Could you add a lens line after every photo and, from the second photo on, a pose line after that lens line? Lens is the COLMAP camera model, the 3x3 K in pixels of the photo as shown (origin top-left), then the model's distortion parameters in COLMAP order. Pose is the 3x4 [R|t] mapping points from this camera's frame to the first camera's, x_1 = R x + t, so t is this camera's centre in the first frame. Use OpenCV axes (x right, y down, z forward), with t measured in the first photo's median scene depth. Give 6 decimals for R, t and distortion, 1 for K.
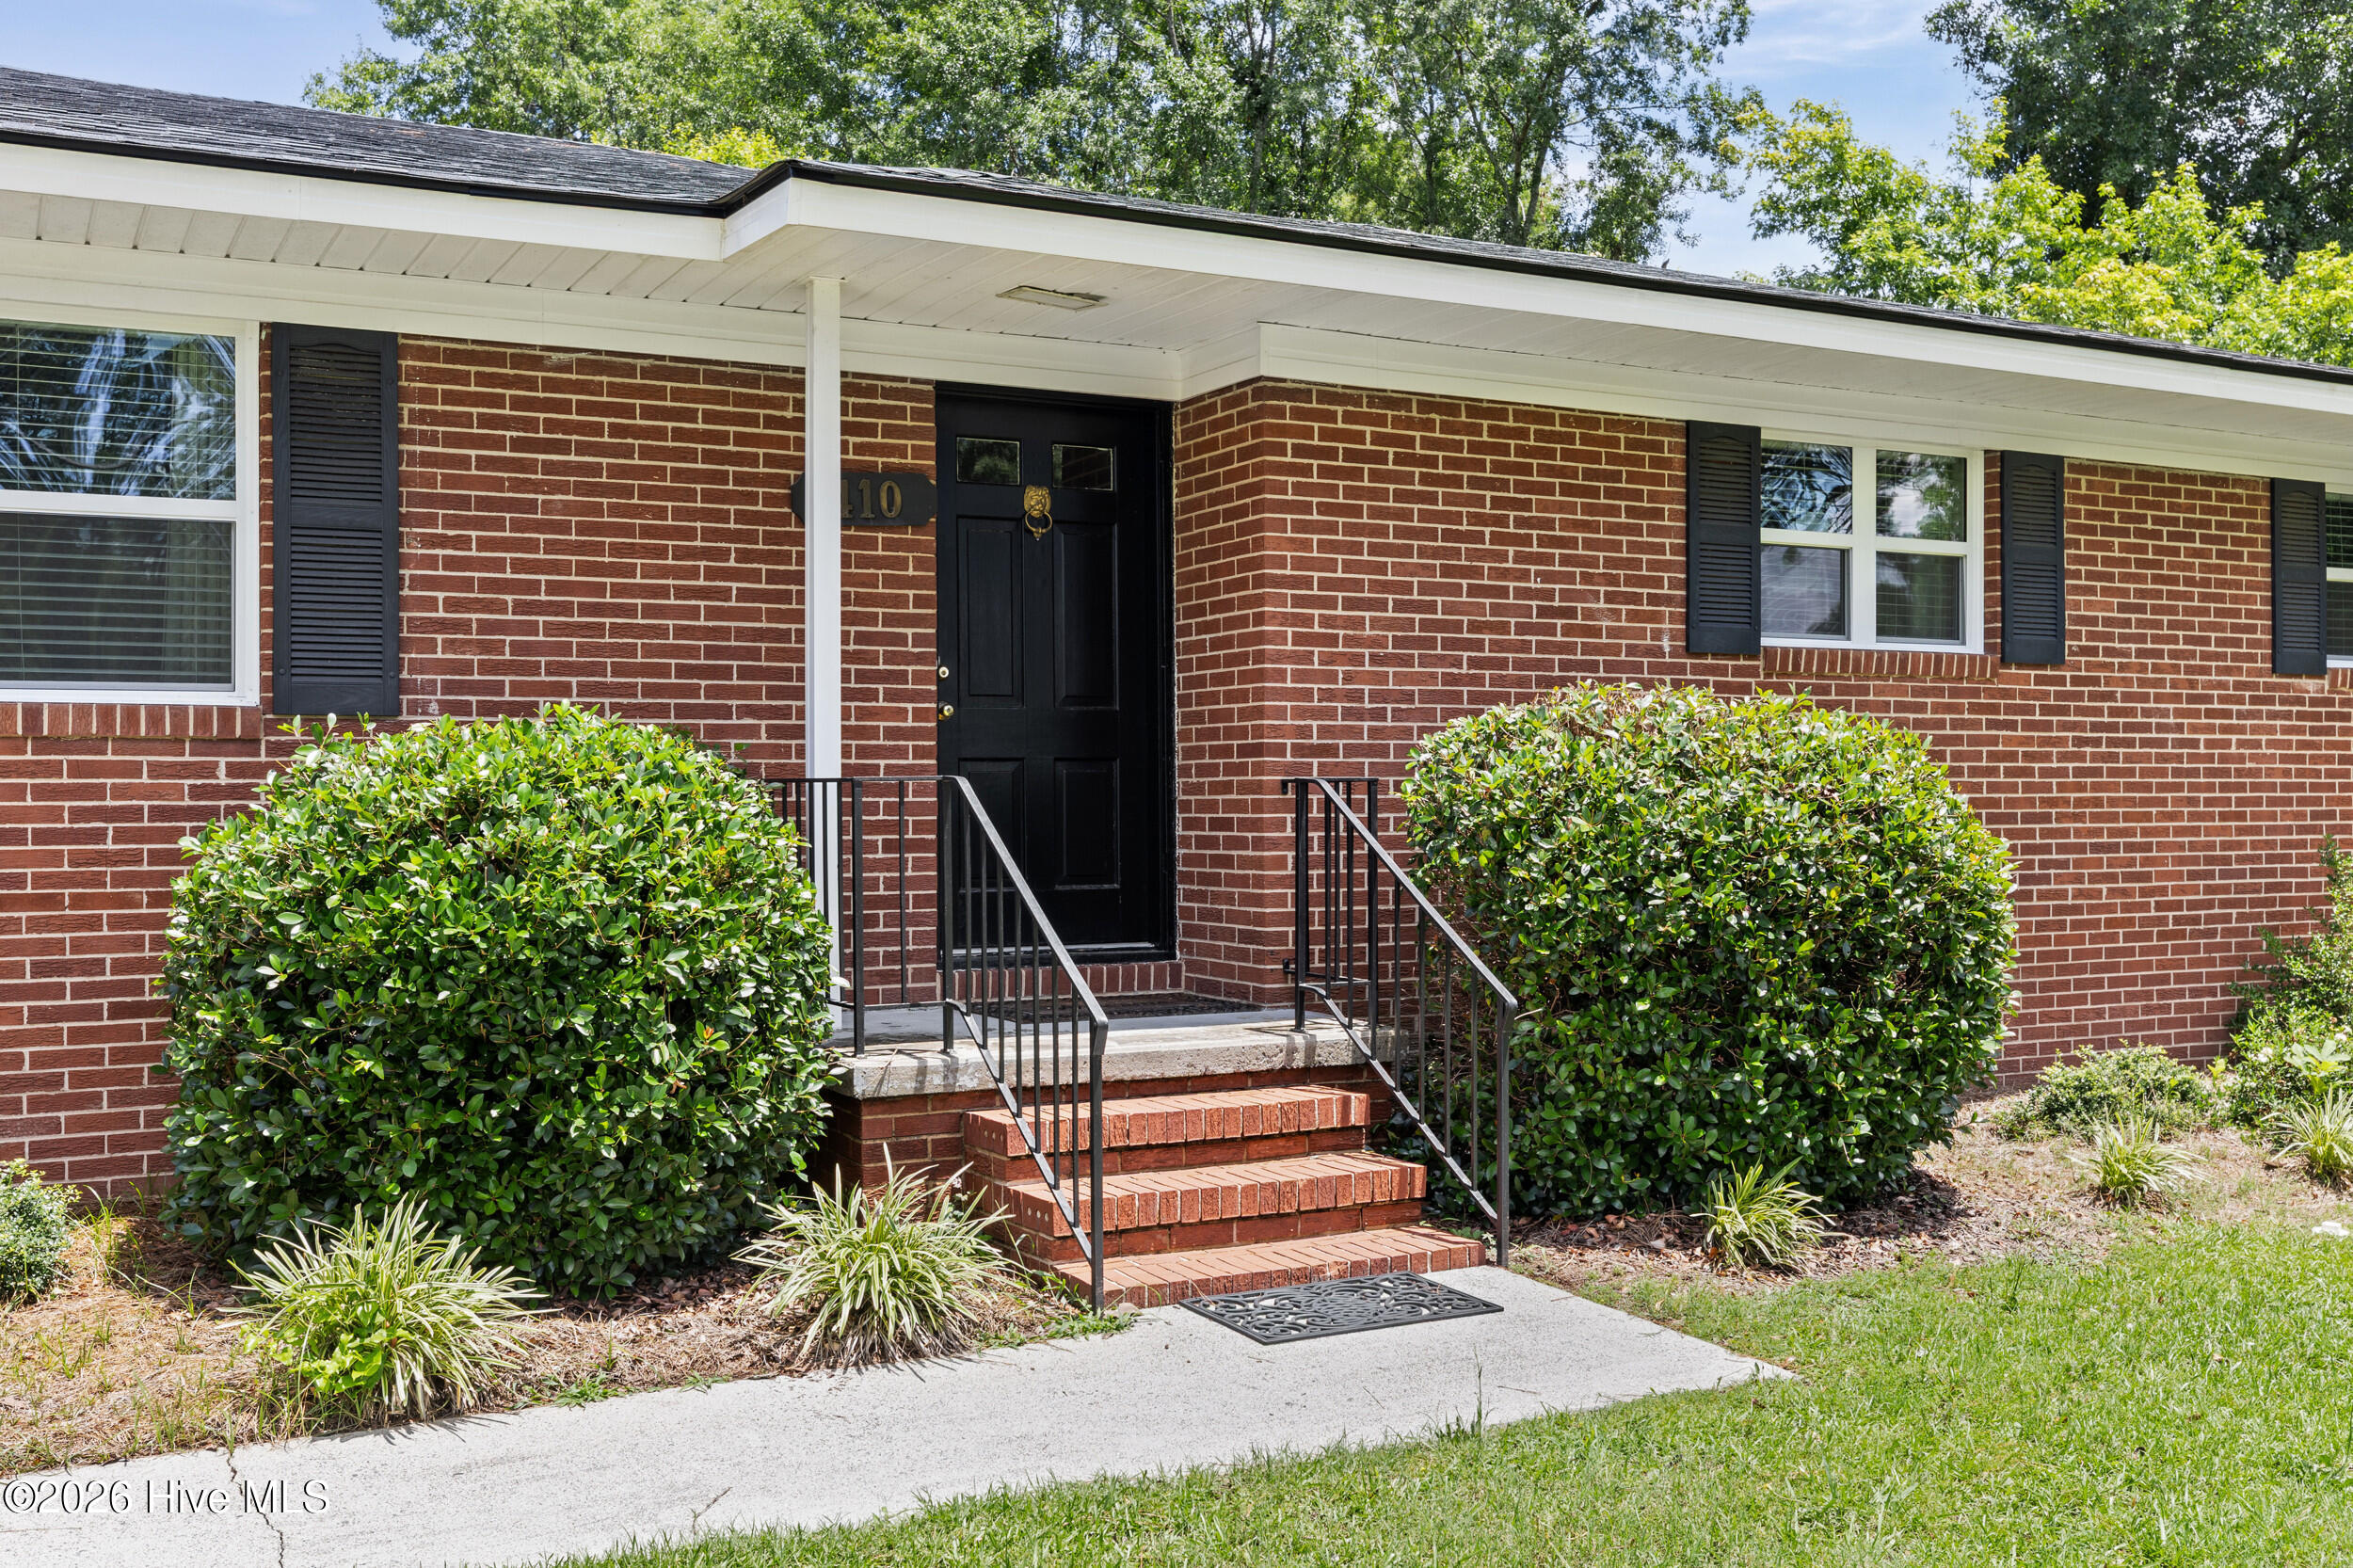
lens RADIAL K [[2245.3, 0, 1176.5], [0, 2245.3, 784.0], [0, 0, 1]] dist [-0.005023, 0.000913]
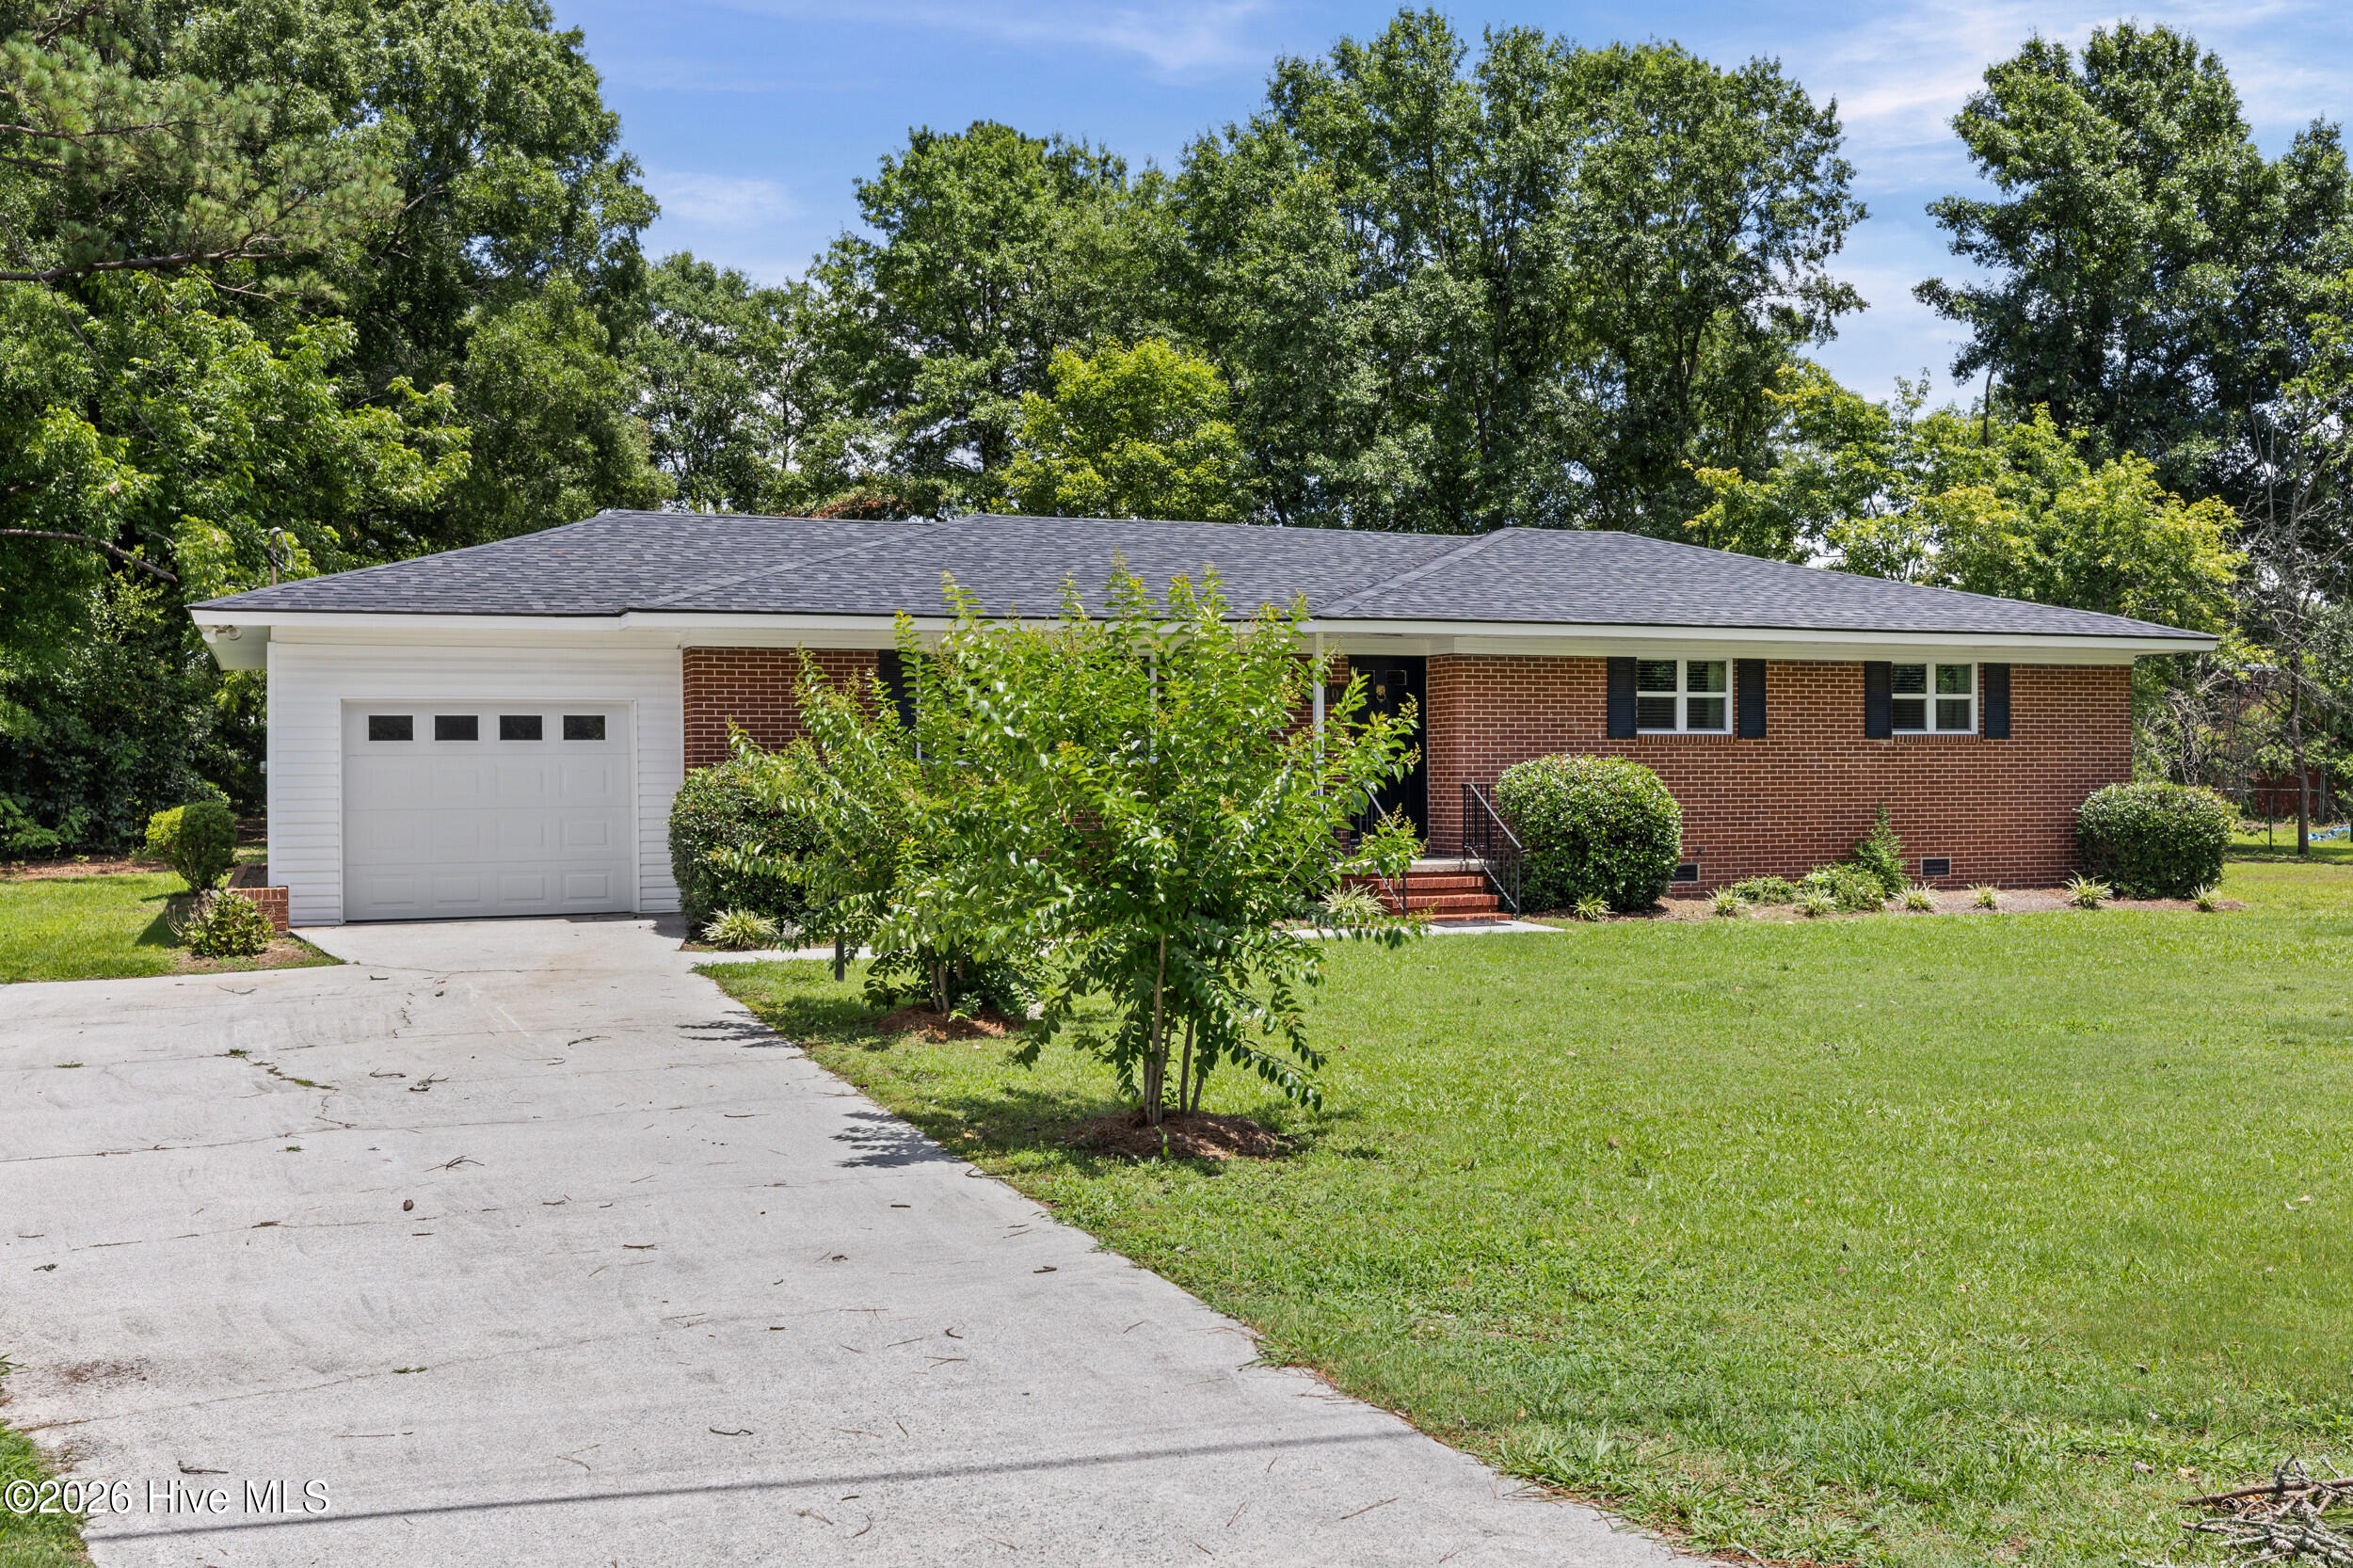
lens RADIAL K [[2245.3, 0, 1176.5], [0, 2245.3, 784.0], [0, 0, 1]] dist [-0.005023, 0.000913]
pose [[0.992379, -0.001406, -0.123212, 0.041192], [0.002801, 0.999934, 0.011150, -0.039605], [0.123188, -0.011410, 0.992318, -2.290693]]
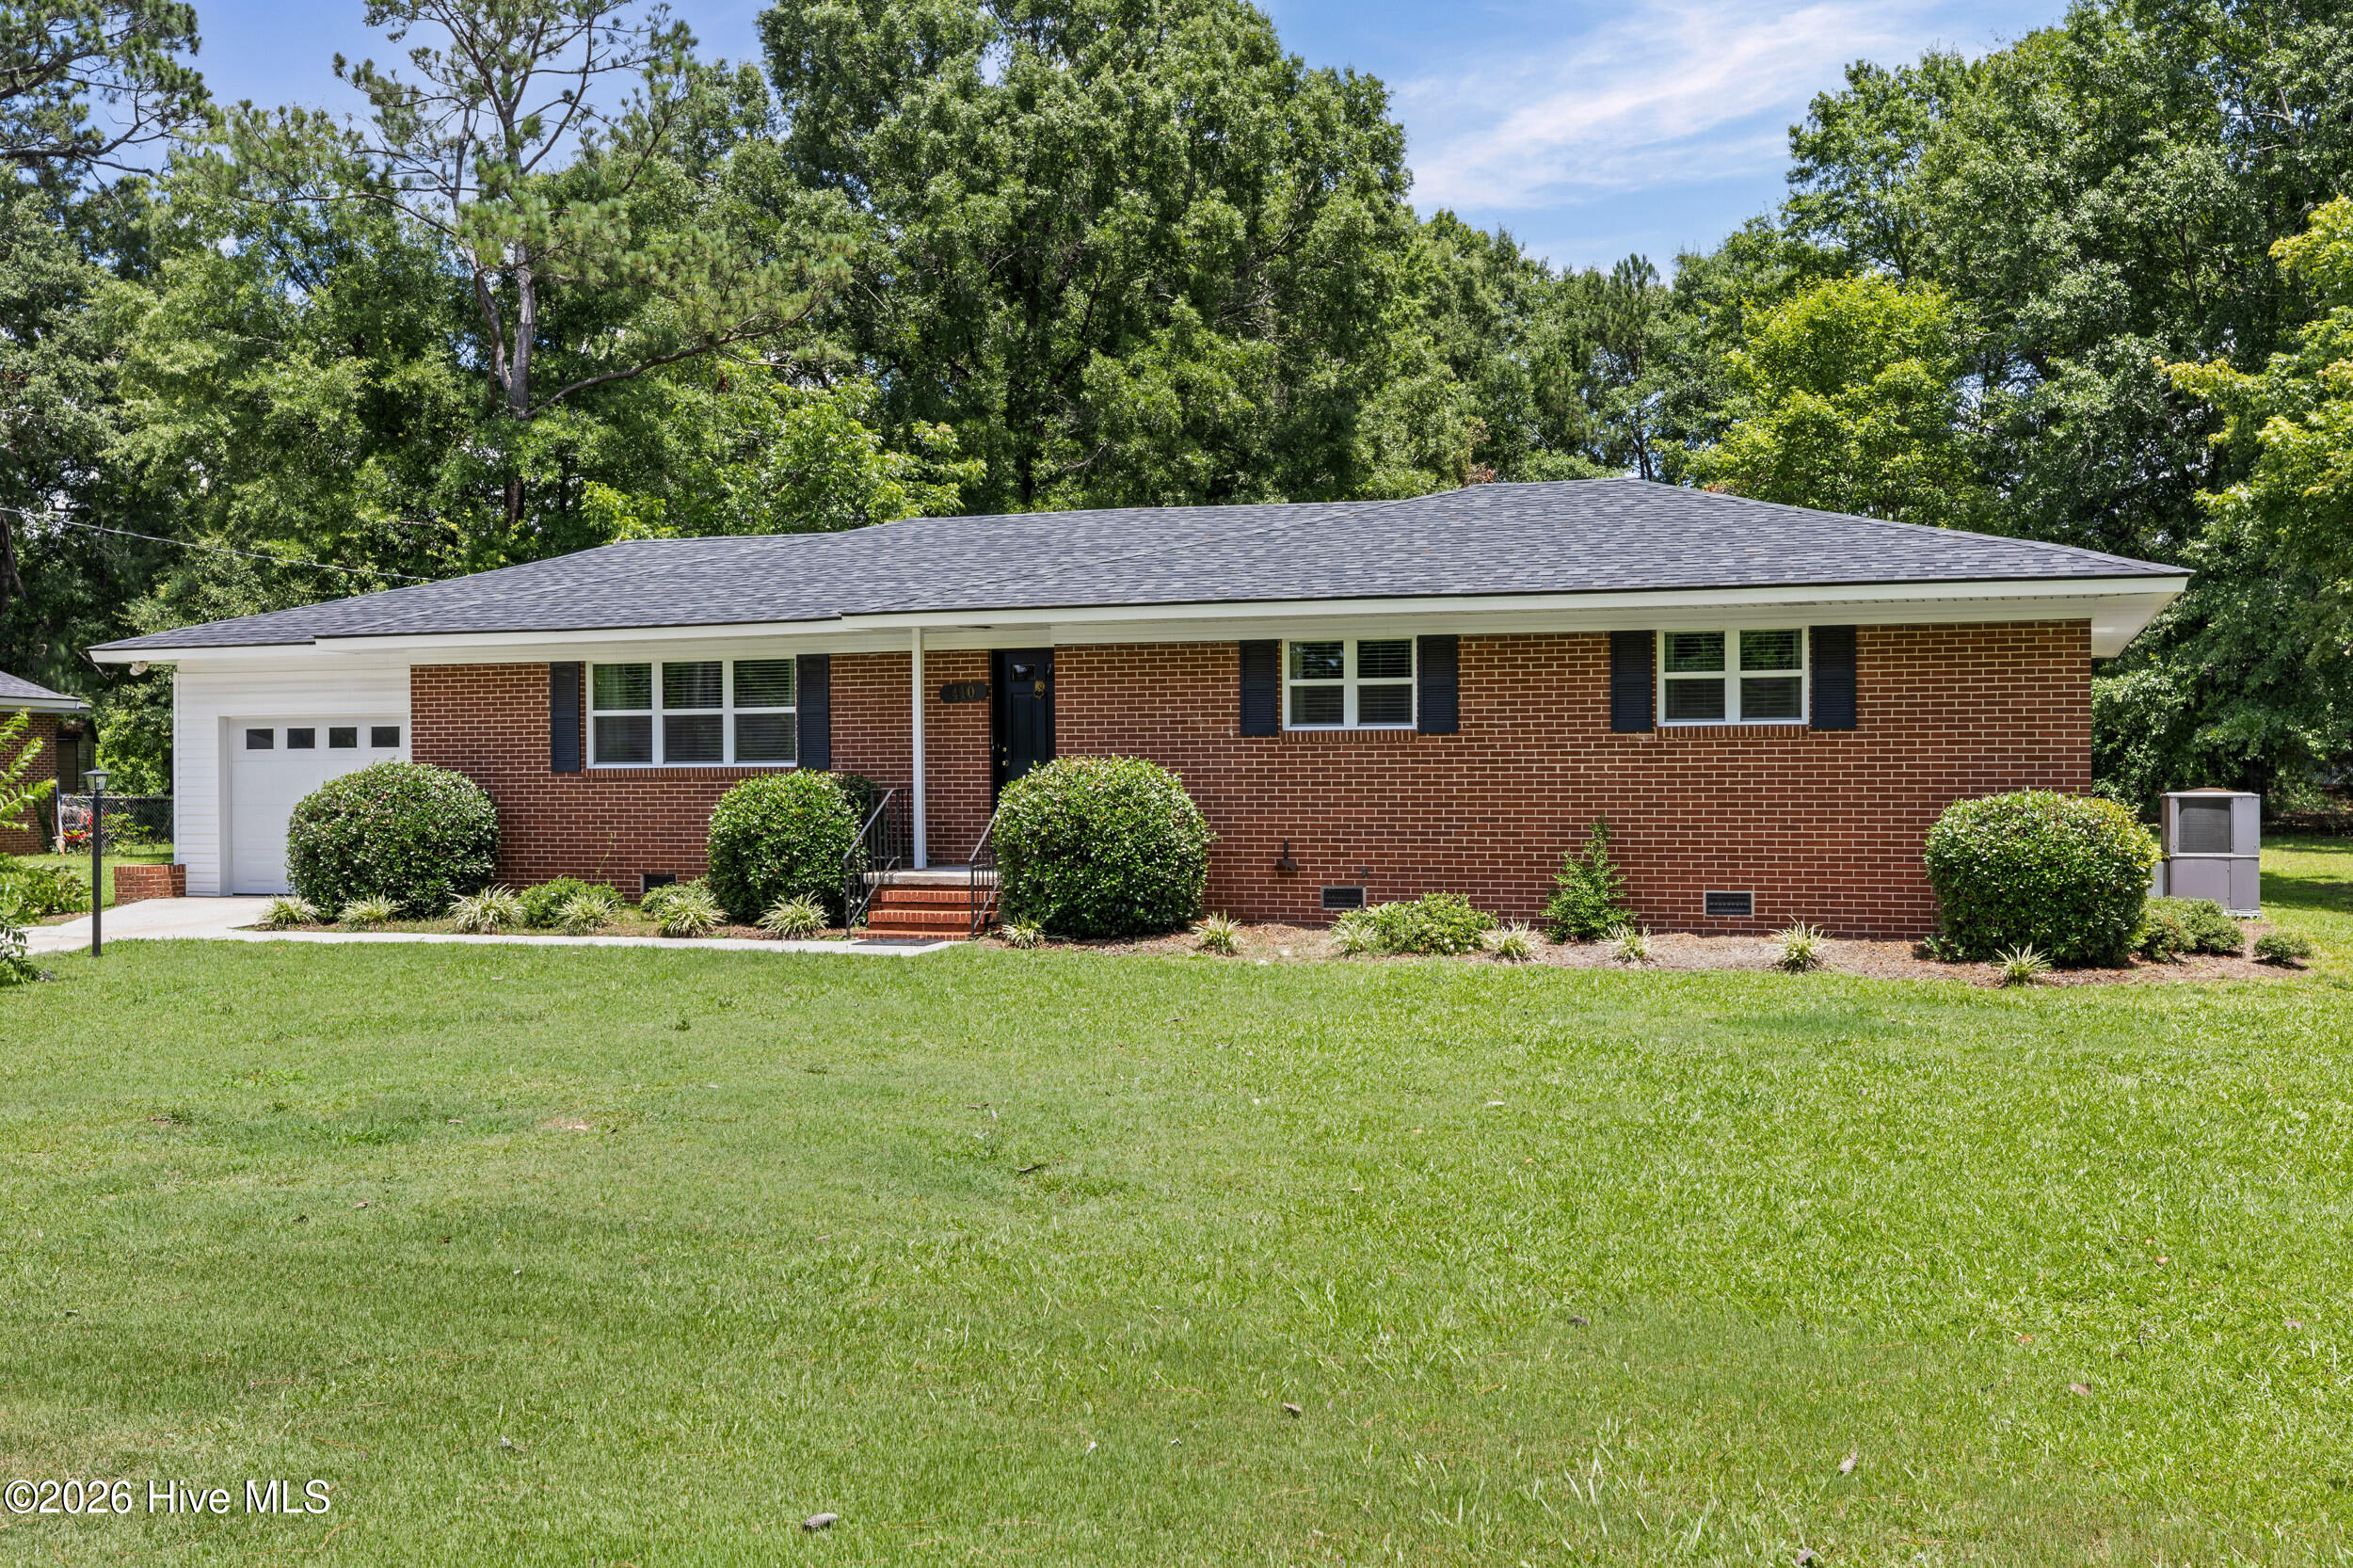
lens RADIAL K [[2245.3, 0, 1176.5], [0, 2245.3, 784.0], [0, 0, 1]] dist [-0.005023, 0.000913]
pose [[0.674865, 0.003451, -0.737933, 2.370379], [0.006960, 0.999915, 0.011042, -0.040008], [0.737908, -0.012588, 0.674784, -0.835434]]
